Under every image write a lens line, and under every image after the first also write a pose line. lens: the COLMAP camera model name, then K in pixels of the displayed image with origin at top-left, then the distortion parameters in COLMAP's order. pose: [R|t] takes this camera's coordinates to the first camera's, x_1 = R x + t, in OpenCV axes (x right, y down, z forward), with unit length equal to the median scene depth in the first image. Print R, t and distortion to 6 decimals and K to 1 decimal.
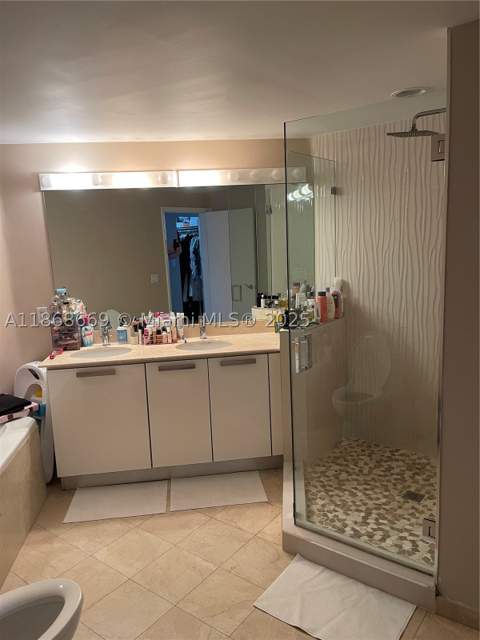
lens RADIAL K [[483.9, 0, 241.7], [0, 483.9, 323.8], [0, 0, 1]] dist [0.053257, -0.079551]
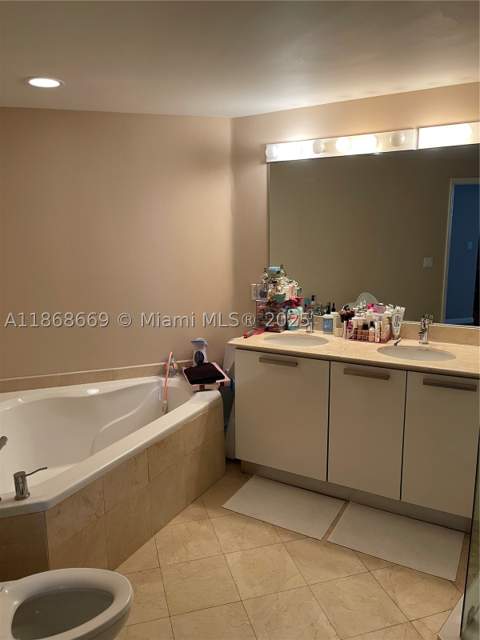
lens RADIAL K [[483.9, 0, 234.2], [0, 483.9, 319.9], [0, 0, 1]] dist [0.053257, -0.079551]
pose [[0.795090, 0.144421, -0.589045, 0.148201], [-0.122125, 0.989465, 0.077751, -0.034157], [0.594068, 0.010118, 0.804351, 0.197480]]
